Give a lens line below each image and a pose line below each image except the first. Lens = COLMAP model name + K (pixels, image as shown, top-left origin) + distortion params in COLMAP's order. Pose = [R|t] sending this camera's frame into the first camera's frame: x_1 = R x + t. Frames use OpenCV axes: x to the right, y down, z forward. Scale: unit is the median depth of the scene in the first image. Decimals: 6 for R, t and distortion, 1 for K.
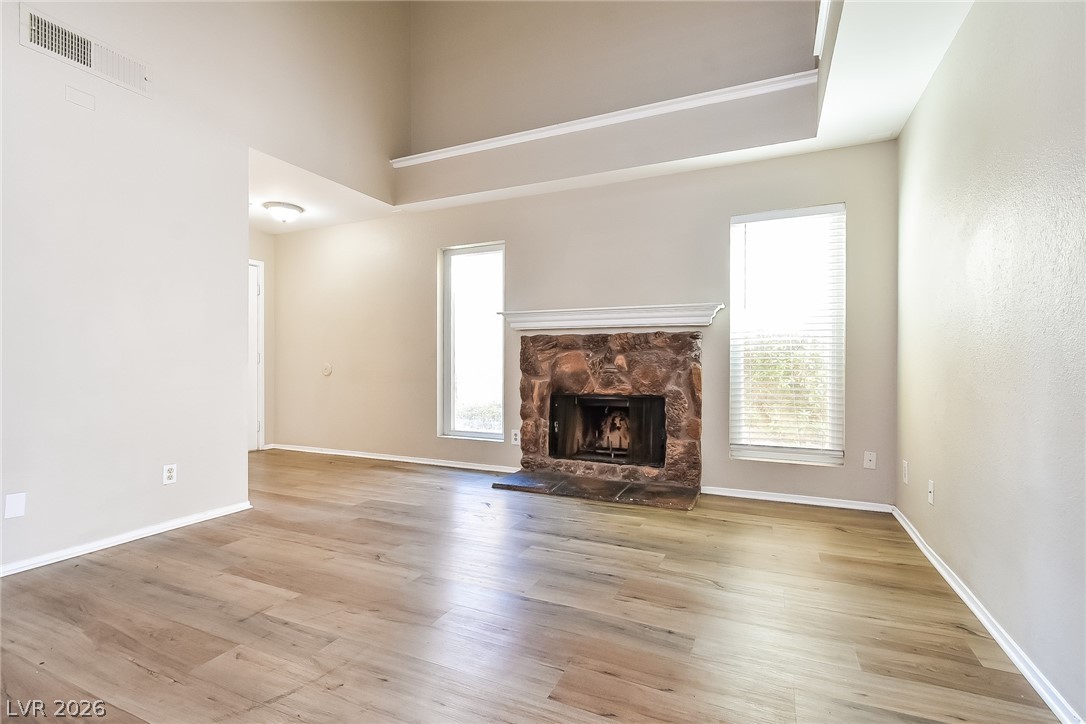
lens RADIAL K [[481.5, 0, 543.0], [0, 481.5, 362.0], [0, 0, 1]] dist [0.001802, -0.000048]
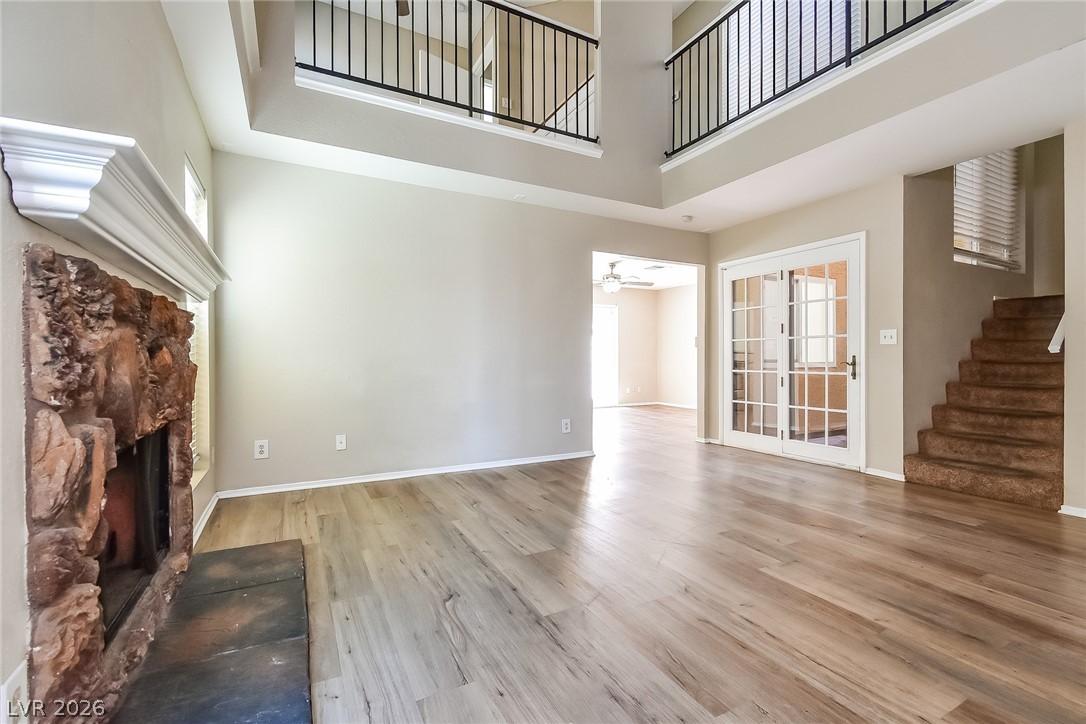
lens RADIAL K [[481.5, 0, 543.0], [0, 481.5, 362.0], [0, 0, 1]] dist [0.001802, -0.000048]
pose [[-0.786203, -0.004544, 0.617952, -0.619059], [-0.000809, 0.999980, 0.006324, -0.000612], [-0.617968, 0.004472, -0.786190, 1.692659]]
